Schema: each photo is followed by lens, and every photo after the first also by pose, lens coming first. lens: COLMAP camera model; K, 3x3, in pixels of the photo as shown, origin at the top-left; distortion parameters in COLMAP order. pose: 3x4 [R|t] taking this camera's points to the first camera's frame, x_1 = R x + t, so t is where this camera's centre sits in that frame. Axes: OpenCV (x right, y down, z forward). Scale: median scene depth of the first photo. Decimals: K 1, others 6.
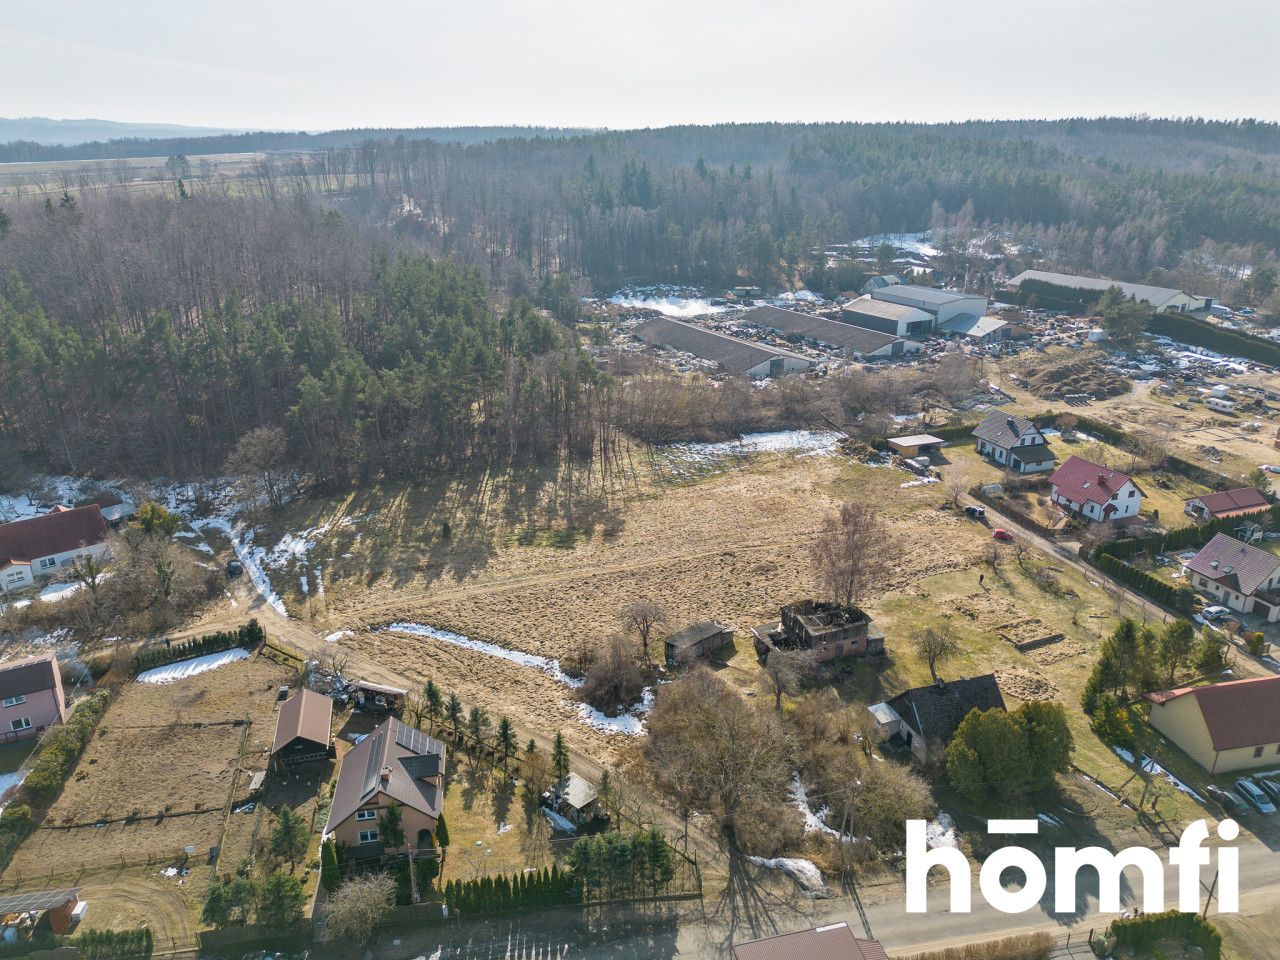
lens RADIAL K [[899.5, 0, 641.8], [0, 899.5, 480.3], [0, 0, 1]] dist [0.074991, -0.068366]
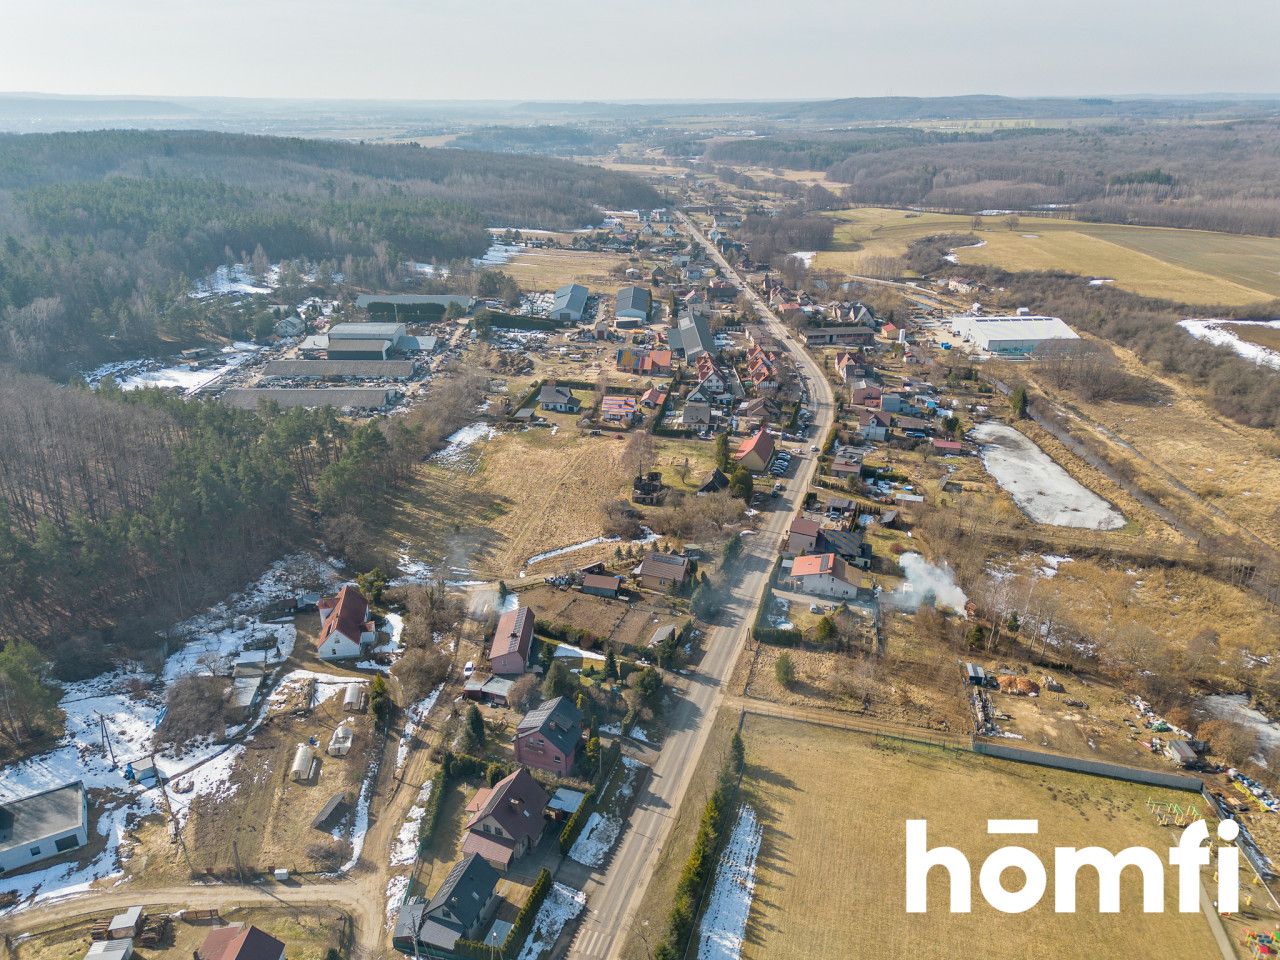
lens RADIAL K [[899.5, 0, 640.8], [0, 899.5, 476.9], [0, 0, 1]] dist [0.074991, -0.068366]
pose [[0.503433, -0.335153, 0.796384, -1.306061], [0.308341, 0.930704, 0.196764, -0.253595], [-0.807144, 0.146501, 0.571889, -0.266398]]
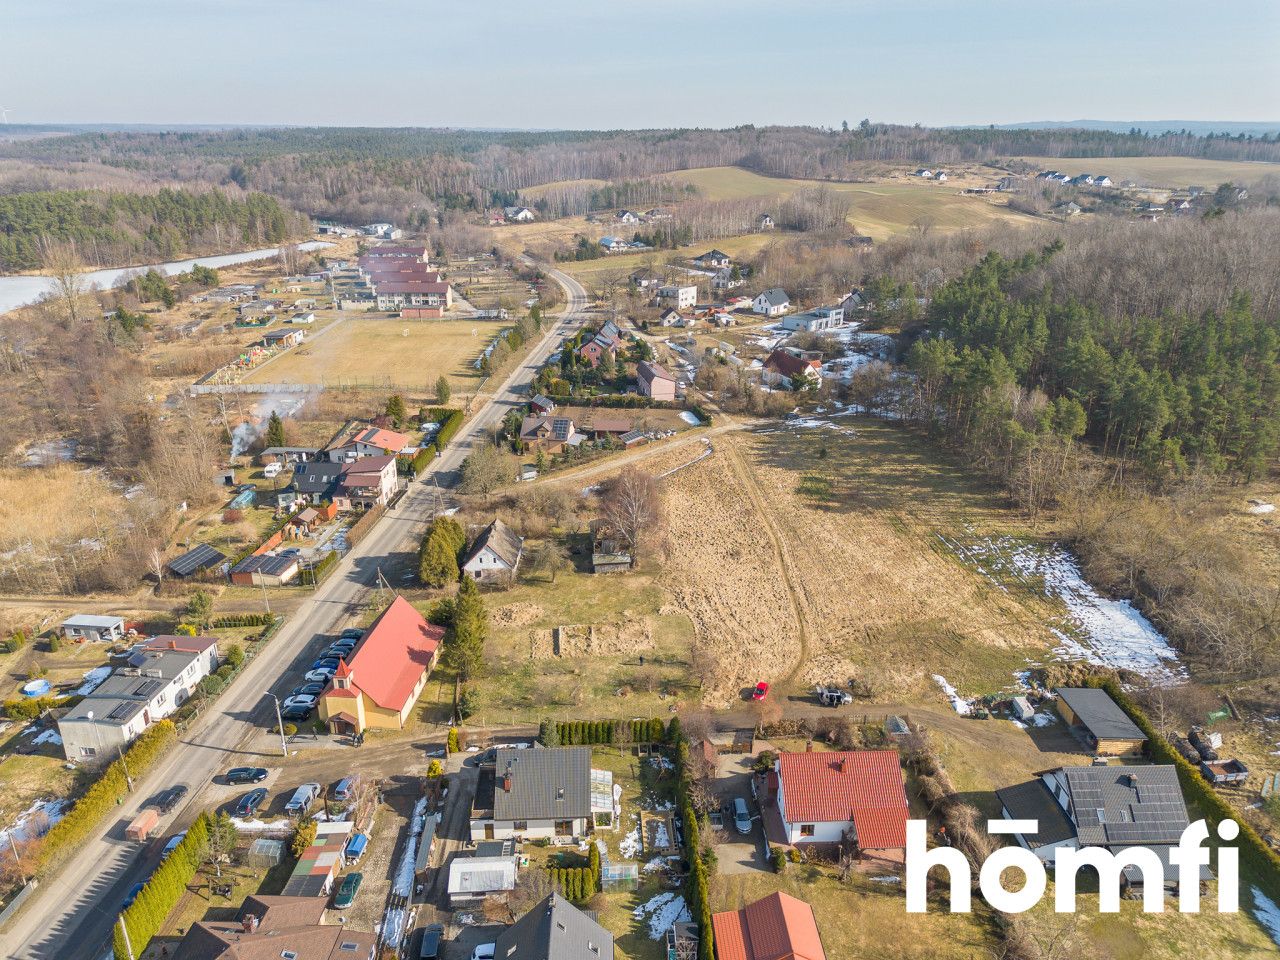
lens RADIAL K [[899.5, 0, 642.1], [0, 899.5, 491.4], [0, 0, 1]] dist [0.074991, -0.068366]
pose [[-0.304642, 0.347719, -0.886727, 1.033126], [-0.340712, 0.829594, 0.442369, -0.384631], [0.889443, 0.436882, -0.134257, 0.913819]]
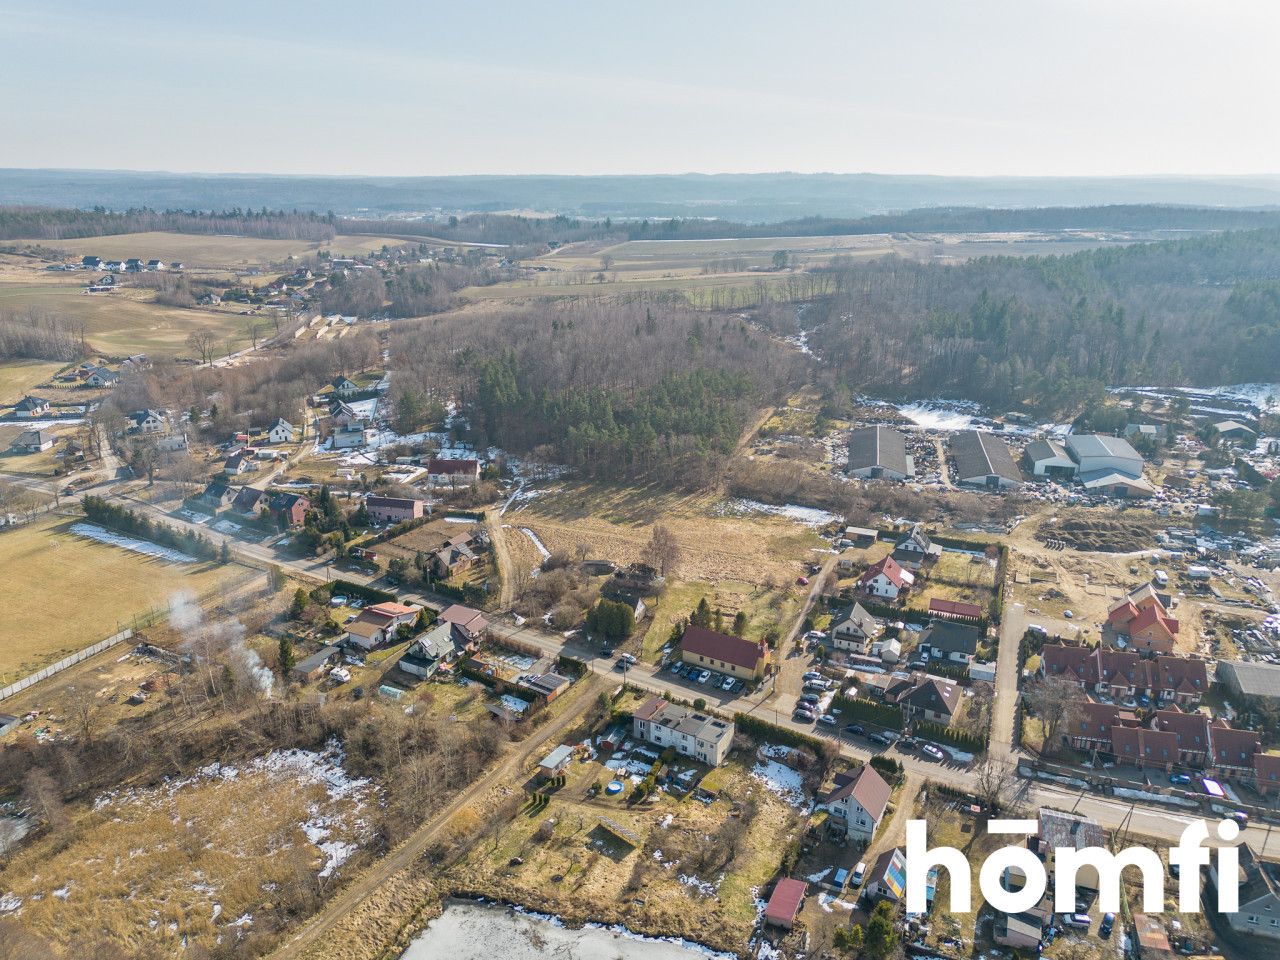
lens RADIAL K [[899.5, 0, 642.6], [0, 899.5, 476.8], [0, 0, 1]] dist [0.074991, -0.068366]
pose [[0.730648, 0.214370, -0.648228, 1.245149], [-0.243140, 0.968883, 0.046357, -0.141245], [0.637994, 0.123739, 0.760034, -0.569107]]
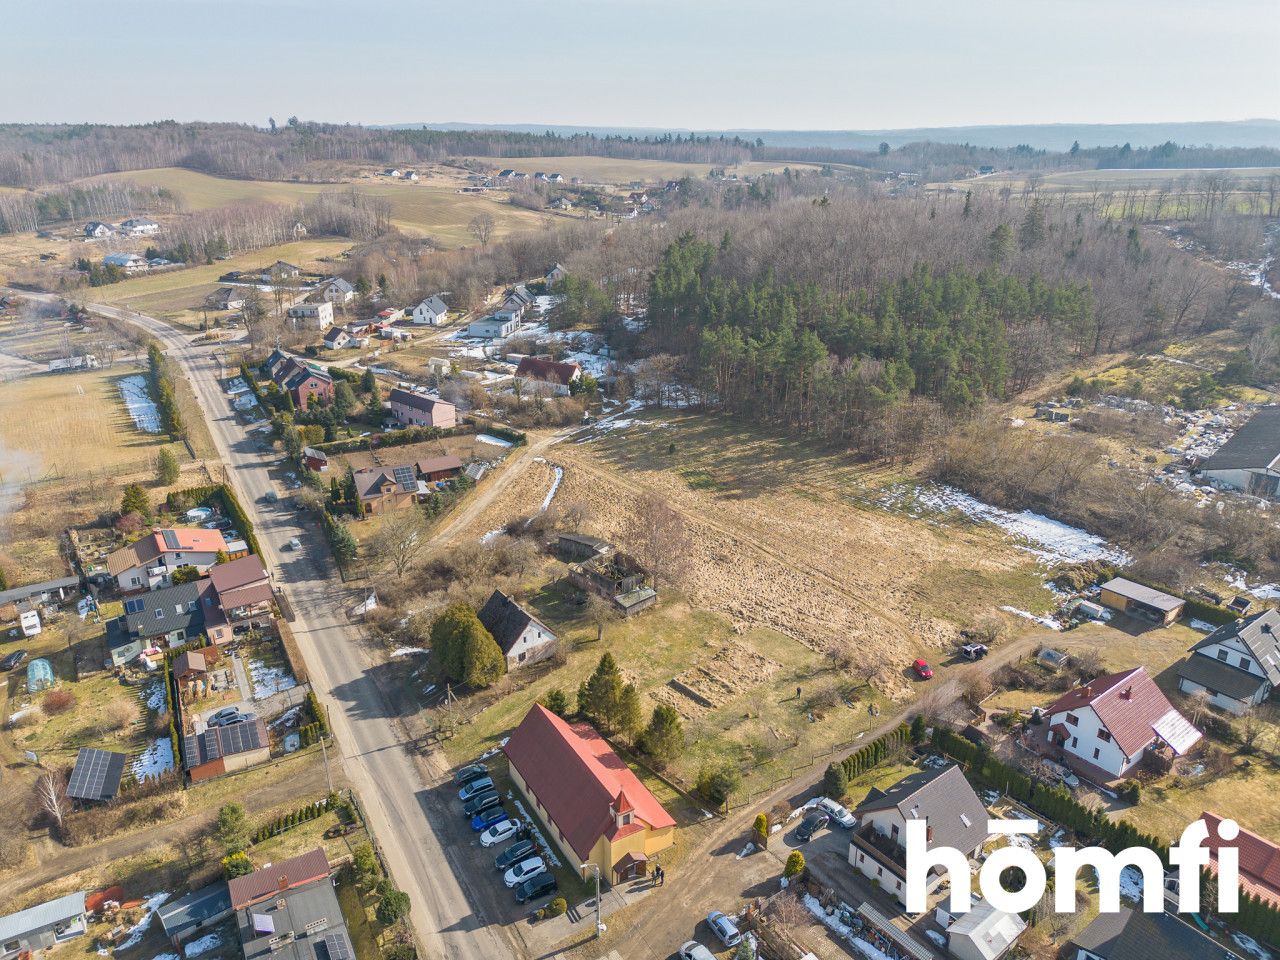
lens RADIAL K [[899.5, 0, 644.8], [0, 899.5, 488.0], [0, 0, 1]] dist [0.074991, -0.068366]
pose [[0.306159, 0.345501, -0.887071, 0.964893], [-0.339359, 0.910210, 0.237389, -0.192797], [0.889439, 0.228357, 0.395918, 0.405372]]
